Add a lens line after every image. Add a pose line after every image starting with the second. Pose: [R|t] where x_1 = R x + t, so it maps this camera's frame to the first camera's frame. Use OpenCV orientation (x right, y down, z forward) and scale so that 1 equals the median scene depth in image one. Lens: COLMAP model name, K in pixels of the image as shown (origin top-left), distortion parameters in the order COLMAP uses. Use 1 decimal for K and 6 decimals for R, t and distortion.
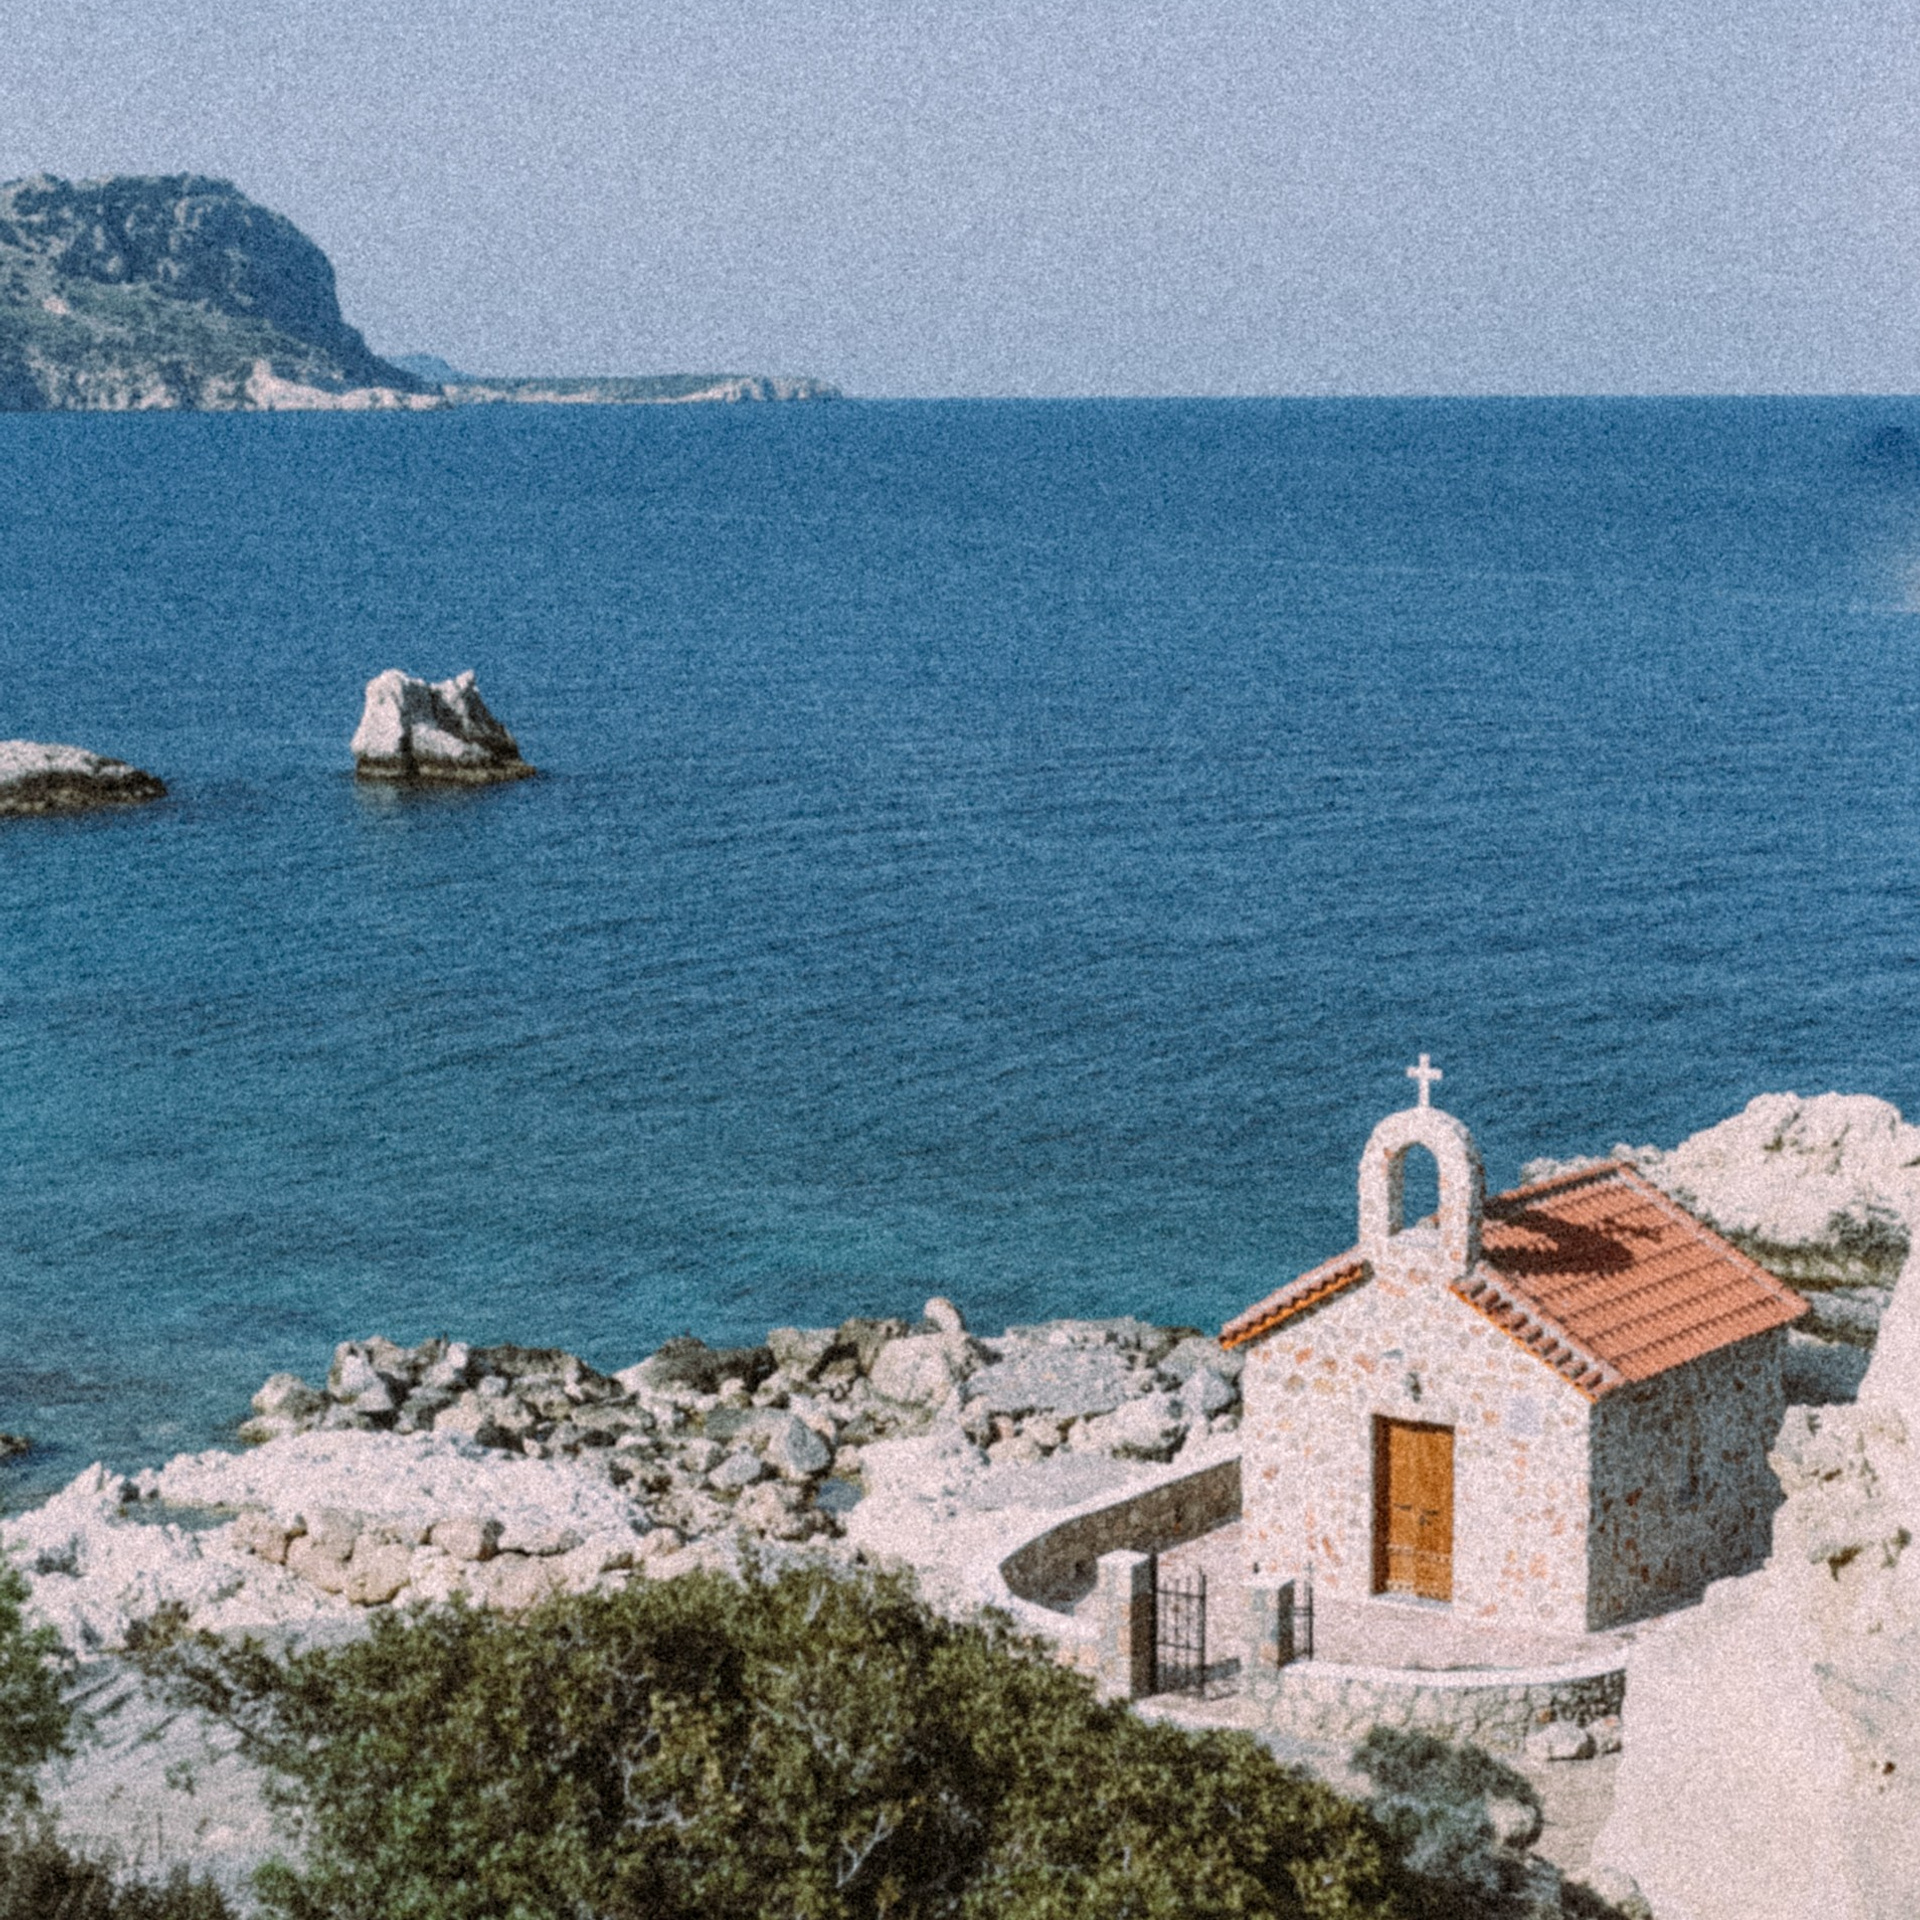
lens RADIAL K [[4263.6, 0, 960.0], [0, 4263.6, 960.0], [0, 0, 1]] dist [-0.026274, -0.077077]
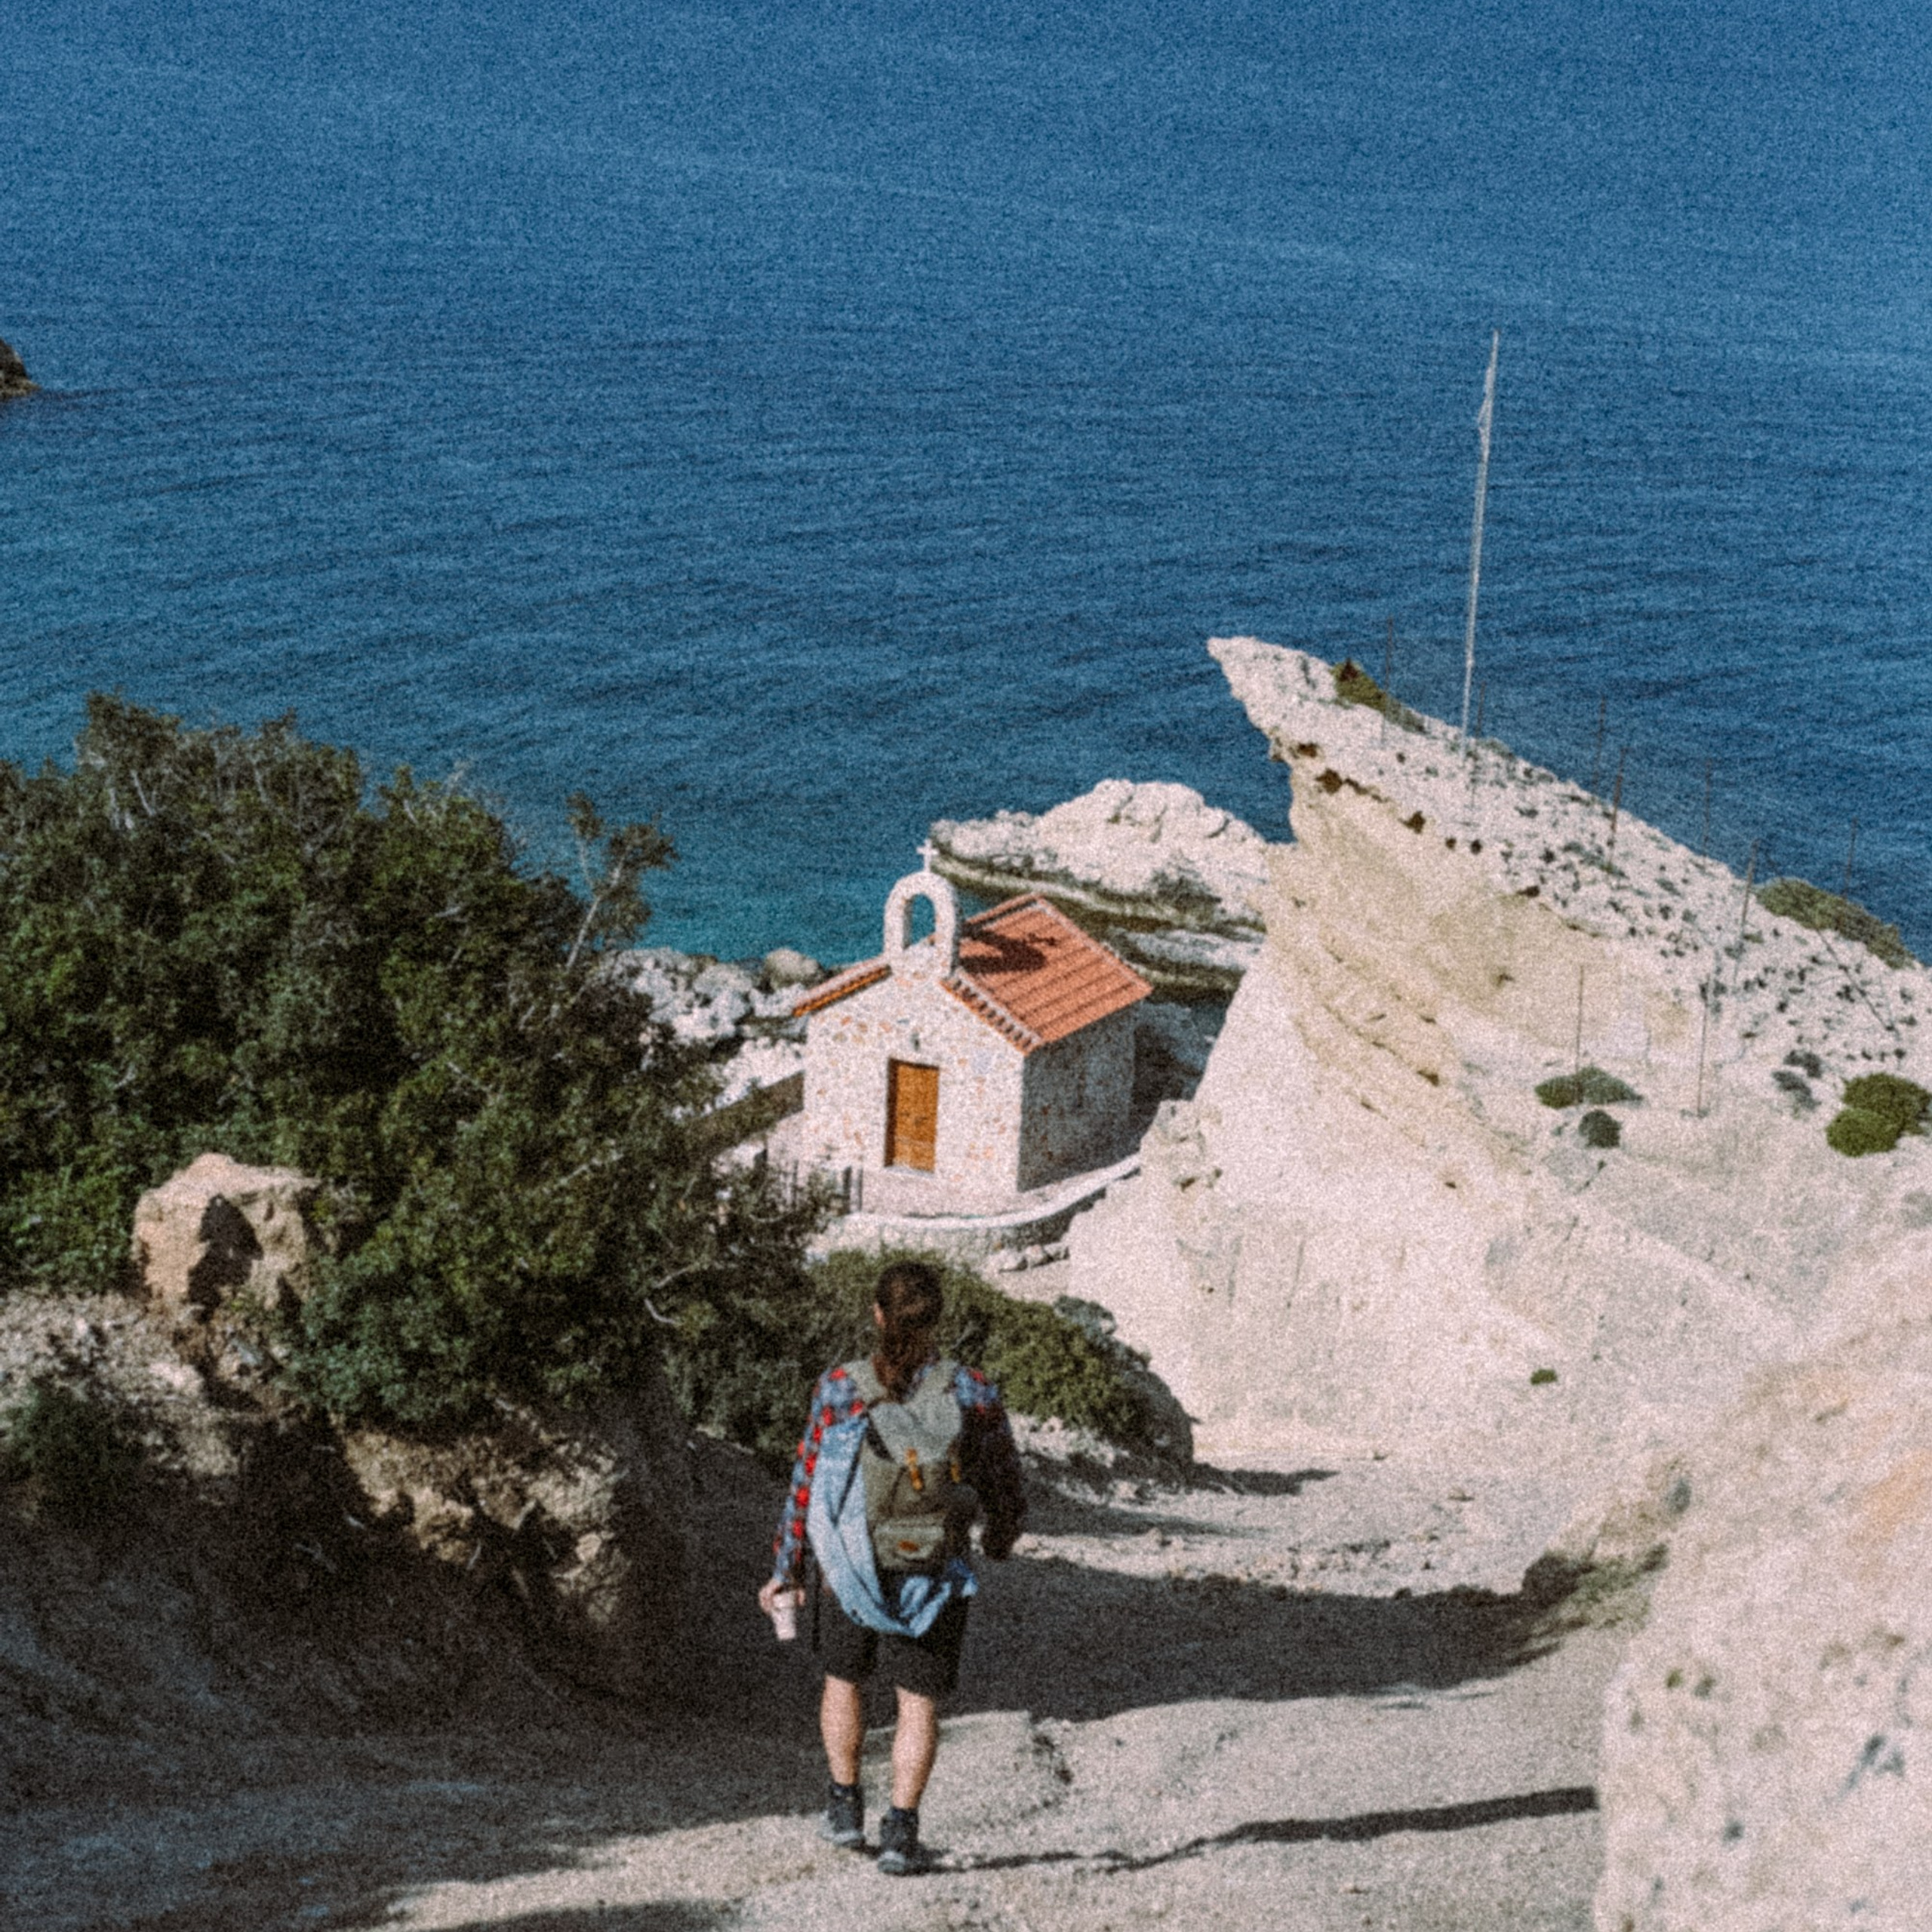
lens RADIAL K [[4076.8, 0, 966.0], [0, 4076.8, 966.0], [0, 0, 1]] dist [-0.021308, 0.104826]
pose [[0.986166, 0.011648, 0.165354, -0.033830], [-0.031827, 0.992274, 0.119913, -0.029709], [-0.162679, -0.123517, 0.978917, -0.134200]]
